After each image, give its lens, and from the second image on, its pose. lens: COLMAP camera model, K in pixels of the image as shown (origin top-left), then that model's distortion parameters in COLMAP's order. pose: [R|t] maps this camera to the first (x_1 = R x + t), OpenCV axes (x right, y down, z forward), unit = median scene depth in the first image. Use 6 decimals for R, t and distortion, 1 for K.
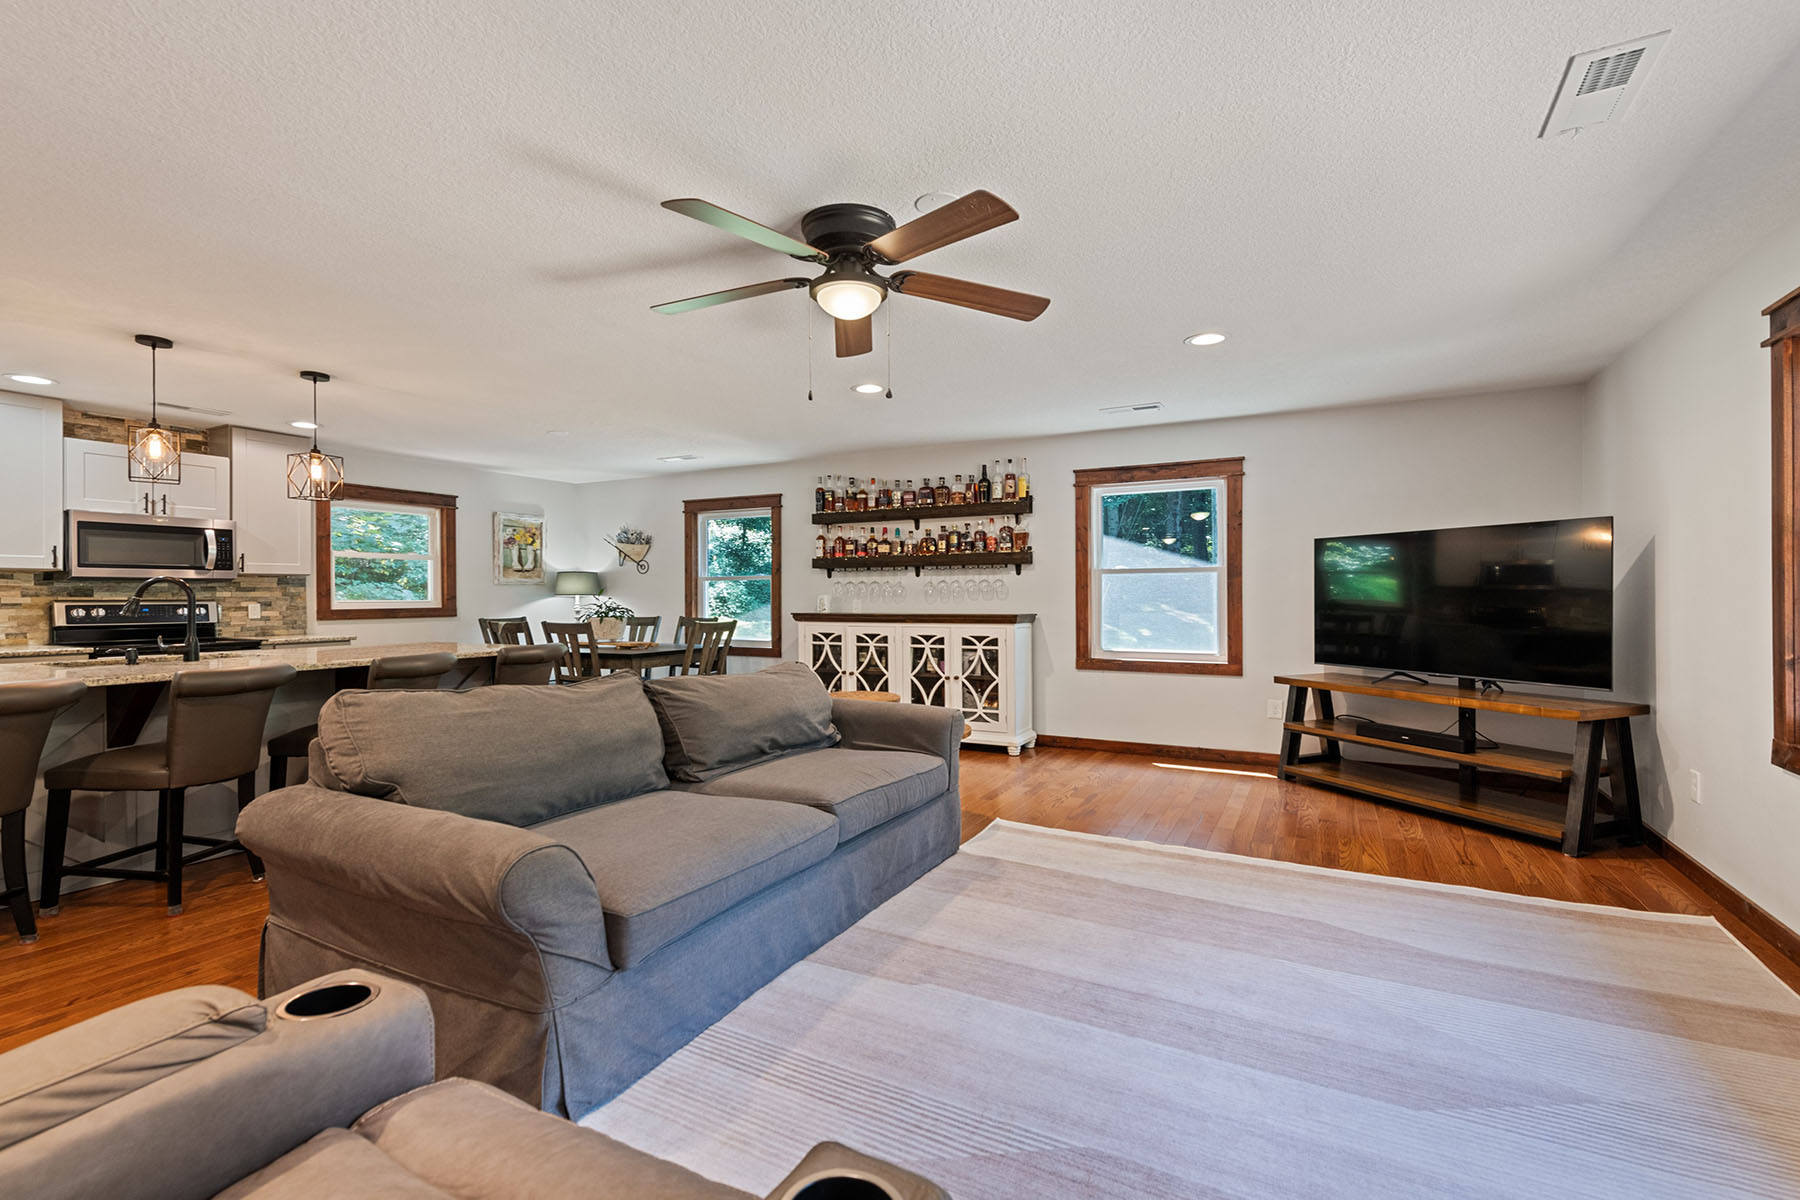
lens RADIAL K [[813.8, 0, 900.0], [0, 813.8, 600.0], [0, 0, 1]] dist [0.000050, -0.000071]
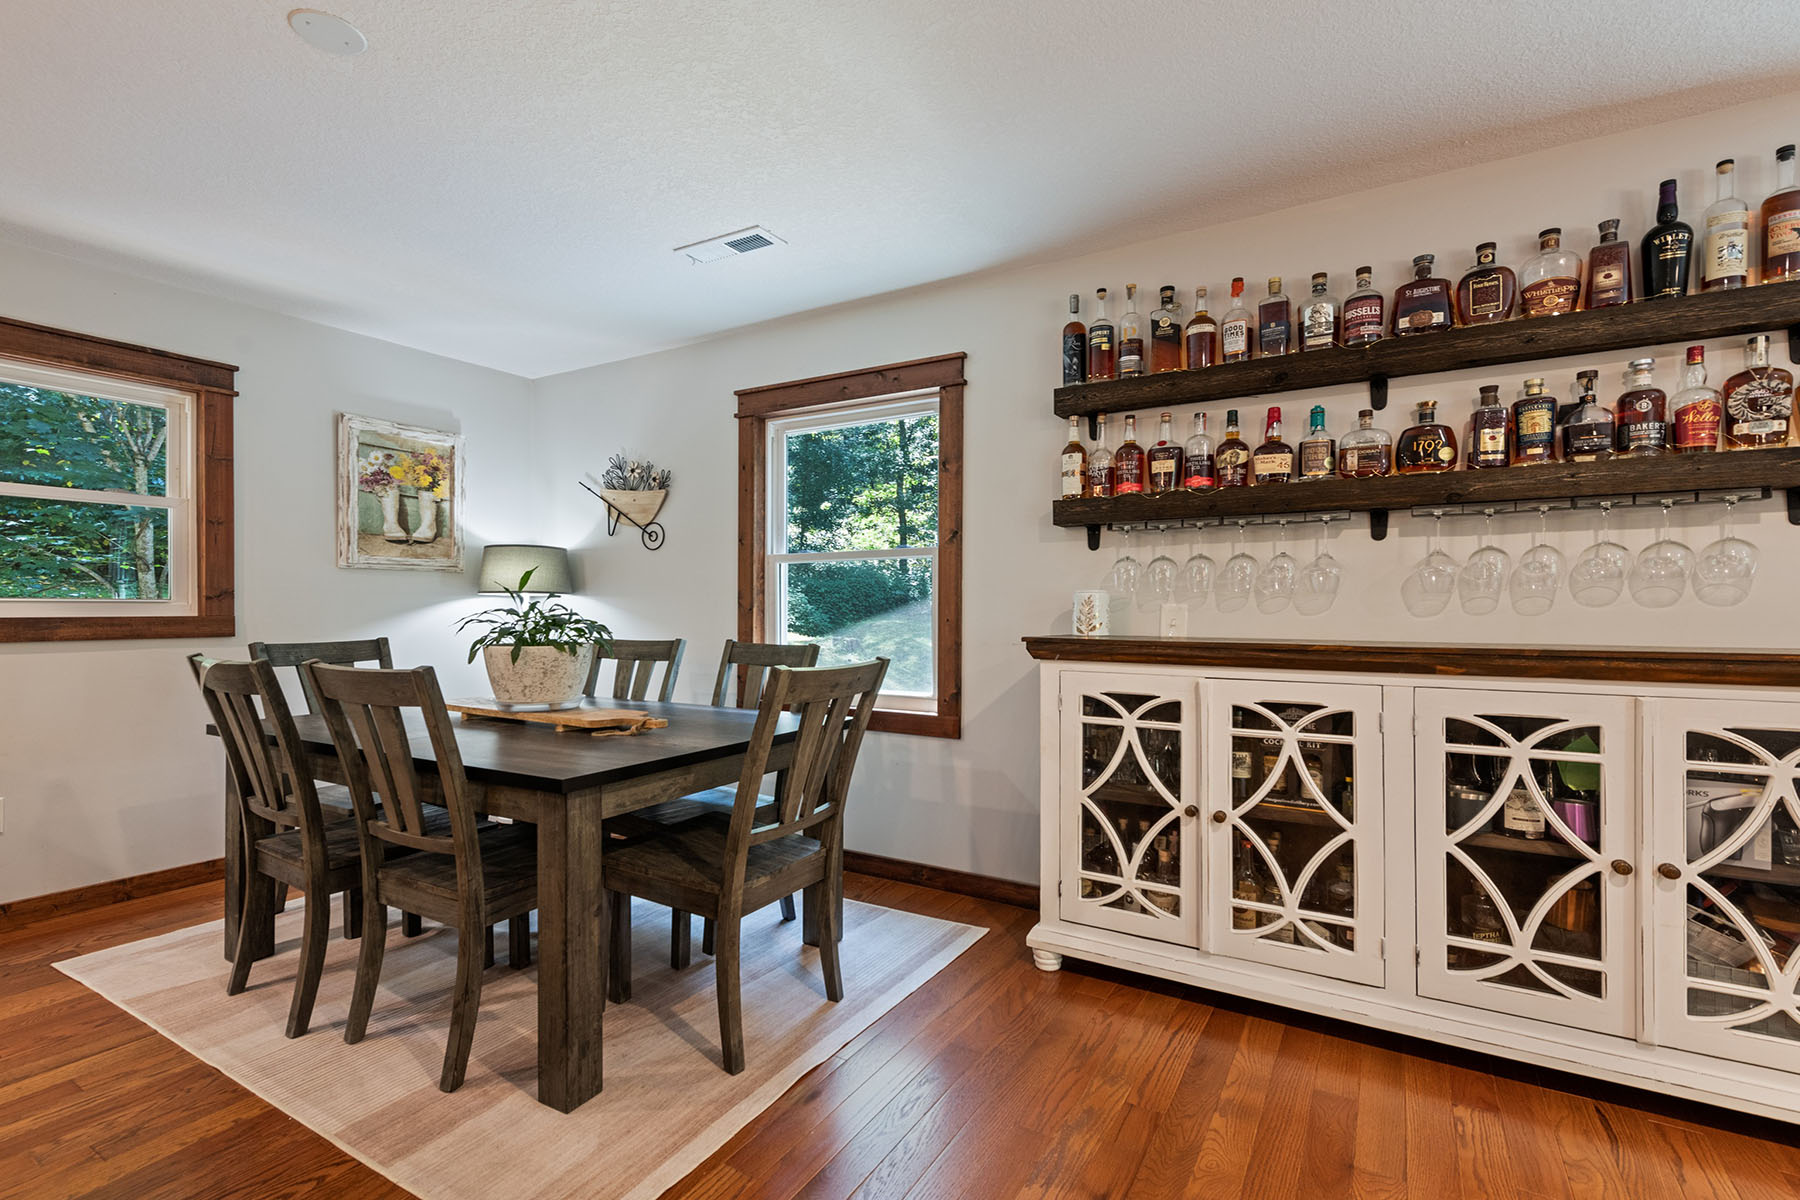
lens RADIAL K [[813.8, 0, 900.0], [0, 813.8, 600.0], [0, 0, 1]] dist [0.000050, -0.000071]
pose [[0.998381, 0.005603, -0.056612, -0.163905], [-0.006440, 0.999872, -0.014621, 0.004604], [0.056523, 0.014962, 0.998289, 0.610078]]
